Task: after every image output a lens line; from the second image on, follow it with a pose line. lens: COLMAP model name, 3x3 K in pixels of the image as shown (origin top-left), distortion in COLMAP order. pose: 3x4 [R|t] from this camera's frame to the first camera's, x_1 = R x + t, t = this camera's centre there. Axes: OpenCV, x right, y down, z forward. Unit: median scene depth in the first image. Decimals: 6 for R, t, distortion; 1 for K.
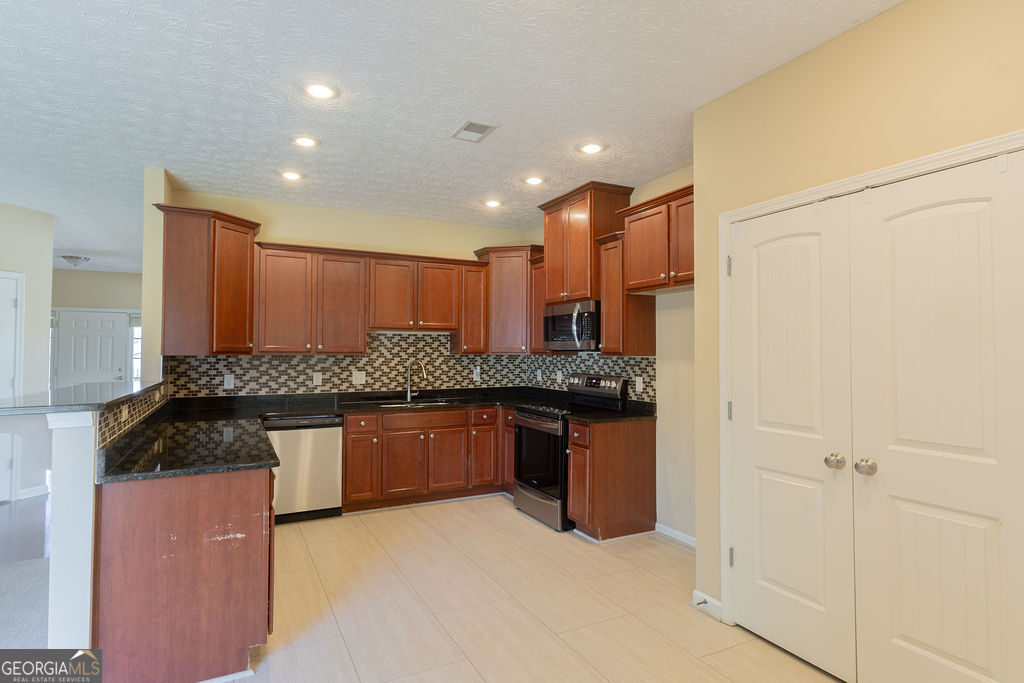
lens RADIAL K [[544.2, 0, 517.9], [0, 544.2, 338.7], [0, 0, 1]] dist [0.020465, -0.007578]
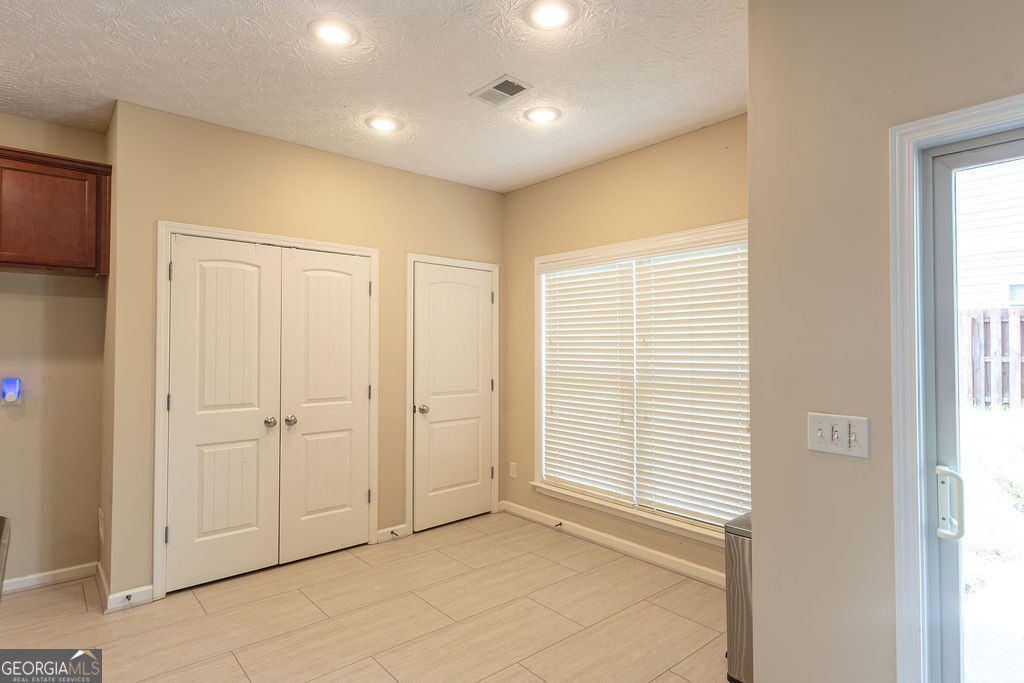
lens RADIAL K [[544.2, 0, 517.9], [0, 544.2, 338.7], [0, 0, 1]] dist [0.020465, -0.007578]
pose [[-0.252248, 0.018909, 0.967478, -0.998057], [-0.024266, 0.999371, -0.025859, 0.017615], [-0.967358, -0.030000, -0.251630, 0.703880]]
